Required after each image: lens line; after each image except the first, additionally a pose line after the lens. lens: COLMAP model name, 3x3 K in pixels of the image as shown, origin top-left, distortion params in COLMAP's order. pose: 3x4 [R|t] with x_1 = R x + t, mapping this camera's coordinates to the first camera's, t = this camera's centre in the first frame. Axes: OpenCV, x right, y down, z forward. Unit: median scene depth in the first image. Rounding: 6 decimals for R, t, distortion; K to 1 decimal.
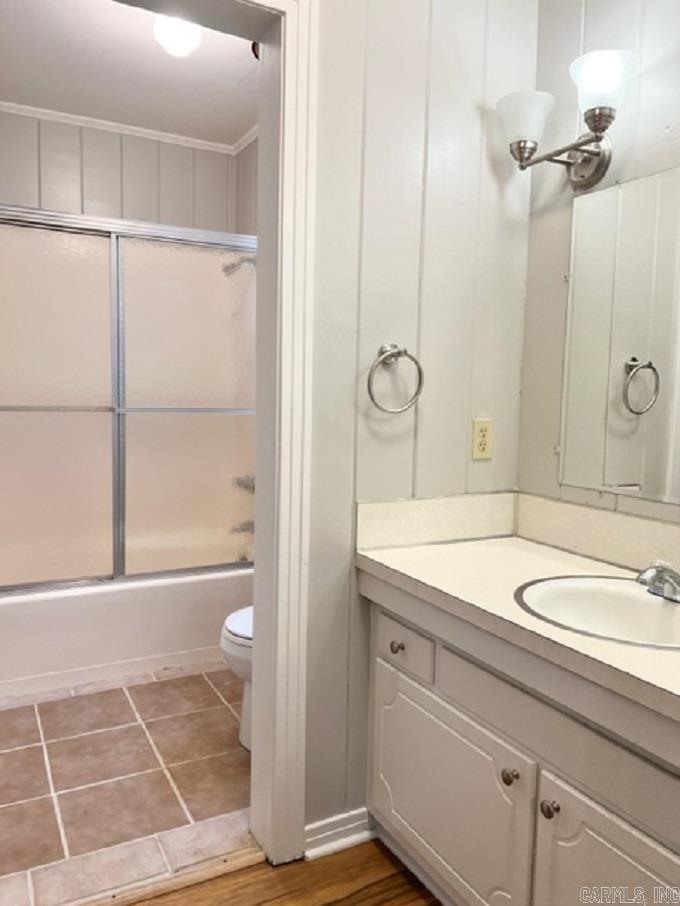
lens RADIAL K [[683.4, 0, 345.5], [0, 683.4, 450.9], [0, 0, 1]] dist [0.059293, -0.067120]
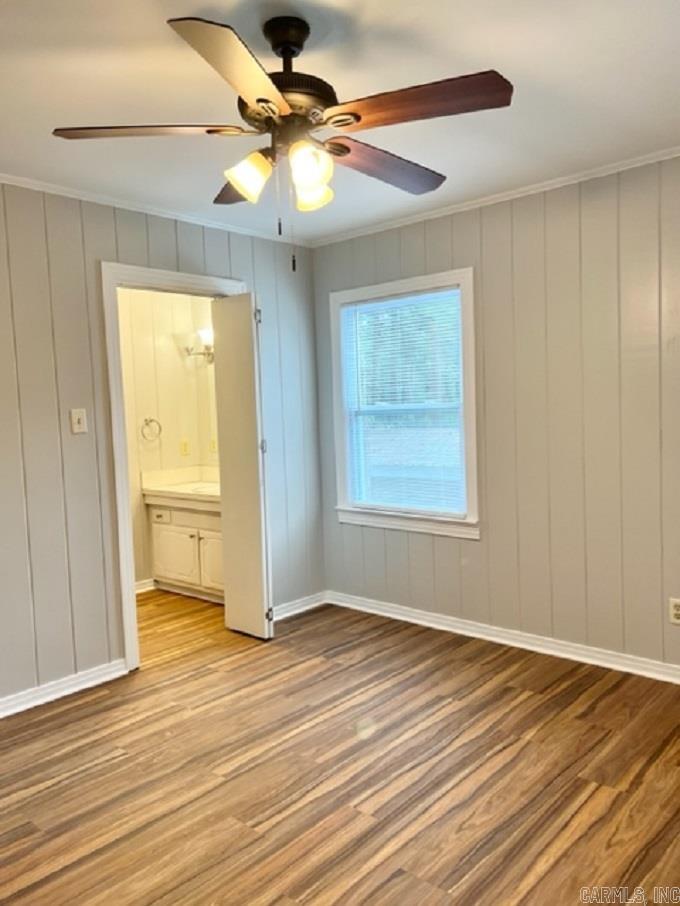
lens RADIAL K [[683.4, 0, 345.5], [0, 683.4, 450.9], [0, 0, 1]] dist [0.059293, -0.067120]
pose [[0.938067, -0.081769, 0.336666, -0.144327], [0.087555, 0.996158, -0.002012, 0.066861], [-0.335208, 0.031364, 0.941622, -2.054190]]
